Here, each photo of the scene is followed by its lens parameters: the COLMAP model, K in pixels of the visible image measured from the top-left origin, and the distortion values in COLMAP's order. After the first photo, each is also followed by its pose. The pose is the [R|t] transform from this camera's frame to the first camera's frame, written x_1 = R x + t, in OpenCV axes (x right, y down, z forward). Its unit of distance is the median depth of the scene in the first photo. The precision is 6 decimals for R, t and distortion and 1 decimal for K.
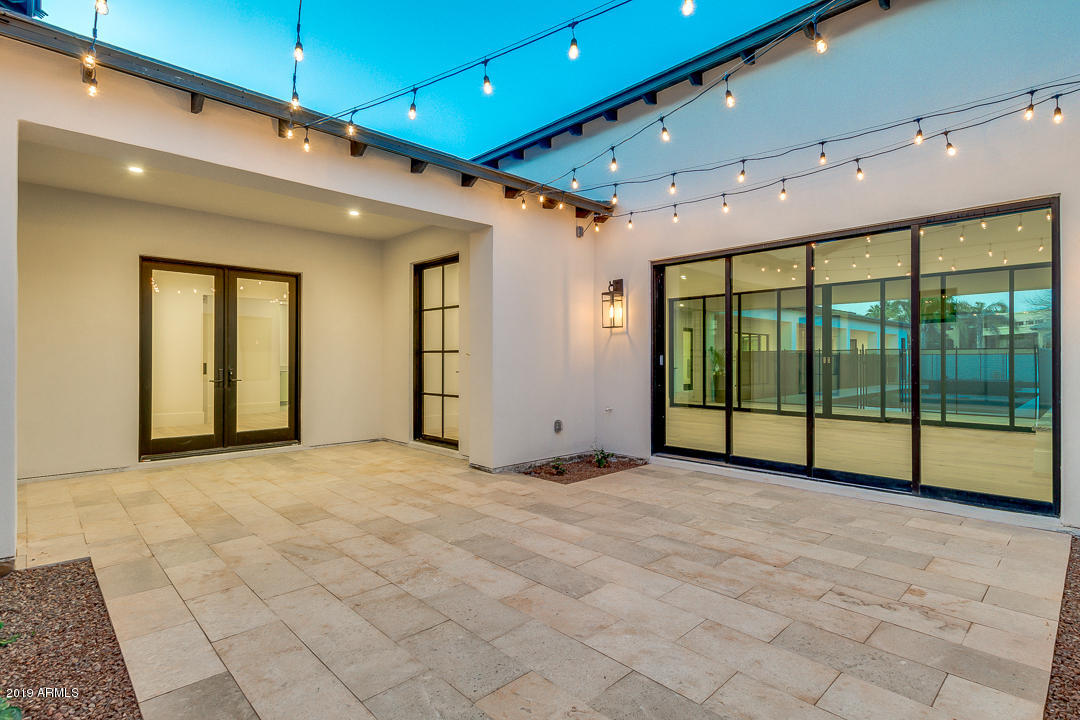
lens RADIAL K [[535.0, 0, 541.1], [0, 535.0, 364.3], [0, 0, 1]] dist [0.017952, -0.002403]
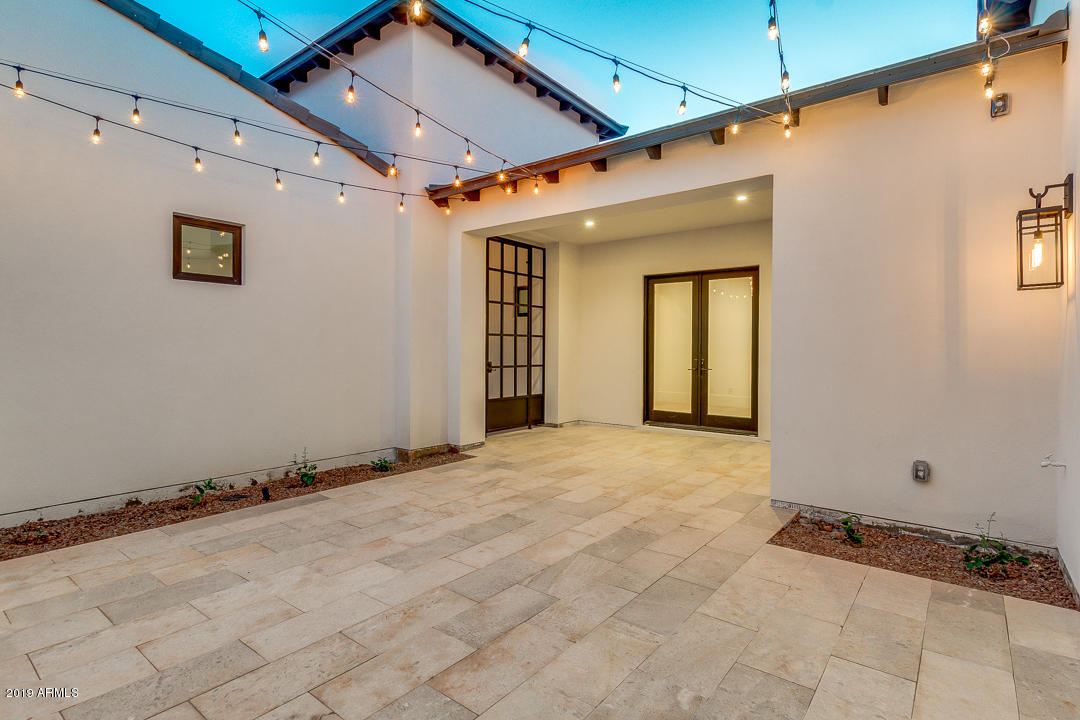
lens RADIAL K [[535.0, 0, 541.9], [0, 535.0, 355.6], [0, 0, 1]] dist [0.017952, -0.002403]
pose [[0.134518, 0.013607, -0.990818, 0.914460], [-0.015131, 0.999817, 0.011676, -0.013844], [0.990796, 0.013421, 0.134699, 0.876775]]
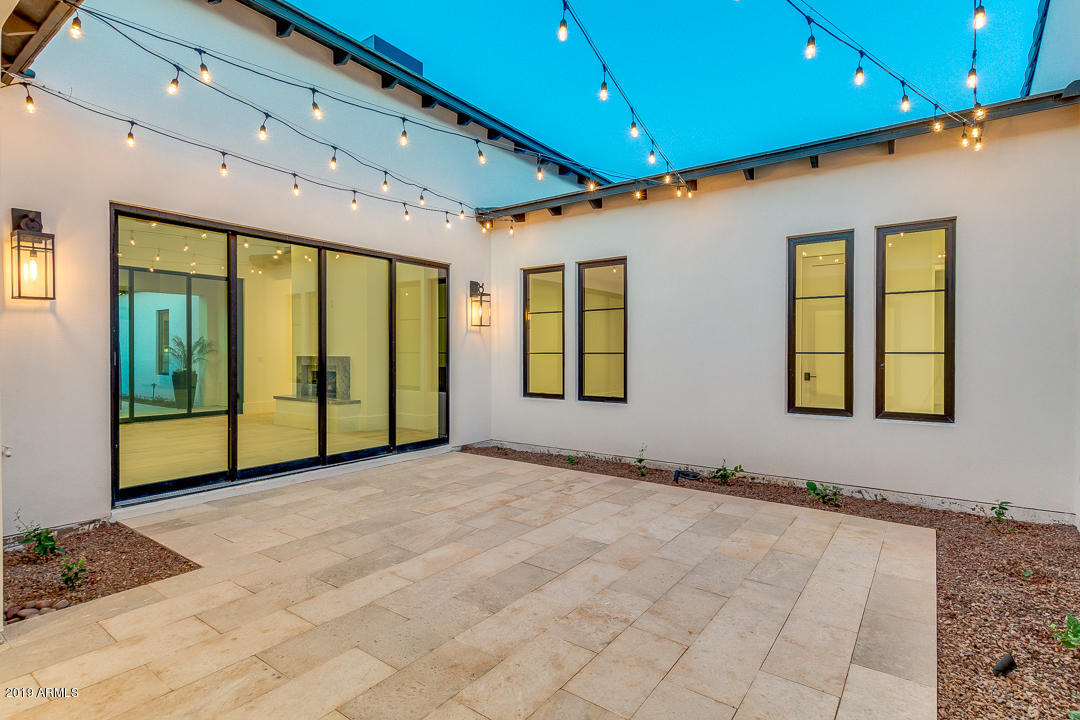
lens RADIAL K [[535.0, 0, 549.8], [0, 535.0, 353.5], [0, 0, 1]] dist [0.017952, -0.002403]
pose [[-0.189652, 0.000340, 0.981851, -0.857352], [0.007848, 0.999969, 0.001169, -0.016604], [-0.981820, 0.007927, -0.189649, 1.014561]]
